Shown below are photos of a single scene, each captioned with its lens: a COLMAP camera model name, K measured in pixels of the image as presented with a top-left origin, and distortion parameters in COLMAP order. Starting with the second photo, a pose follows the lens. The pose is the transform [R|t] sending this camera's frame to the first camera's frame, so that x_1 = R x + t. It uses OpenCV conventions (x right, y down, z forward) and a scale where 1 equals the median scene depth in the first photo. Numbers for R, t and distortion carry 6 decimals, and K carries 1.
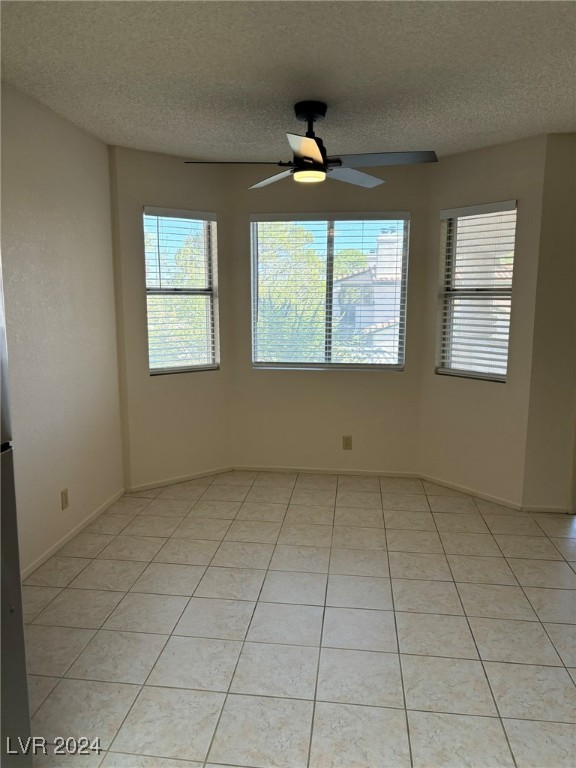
lens RADIAL K [[582.7, 0, 287.1], [0, 582.7, 383.7], [0, 0, 1]] dist [0.056547, -0.017557]
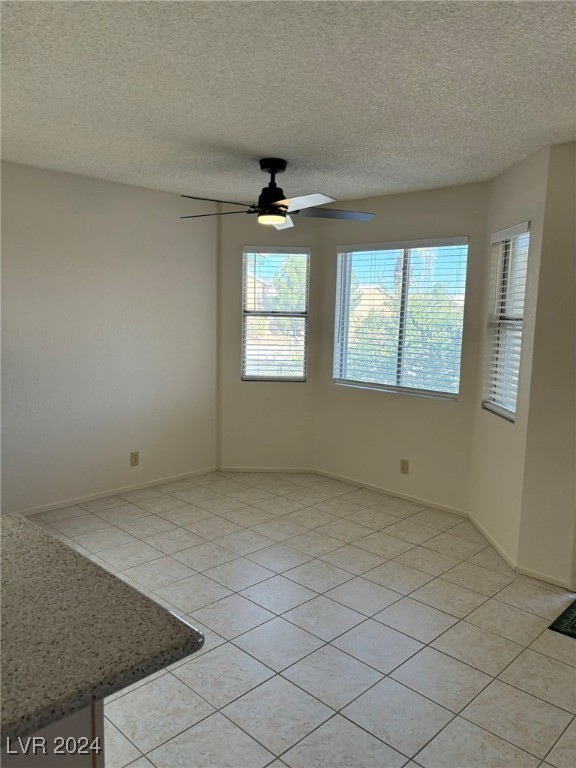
lens RADIAL K [[582.7, 0, 292.6], [0, 582.7, 382.1], [0, 0, 1]] dist [0.056547, -0.017557]
pose [[0.794213, 0.093497, -0.600403, 0.588347], [-0.116342, 0.993209, 0.000769, -0.023678], [0.596397, 0.069242, 0.799697, 0.075737]]
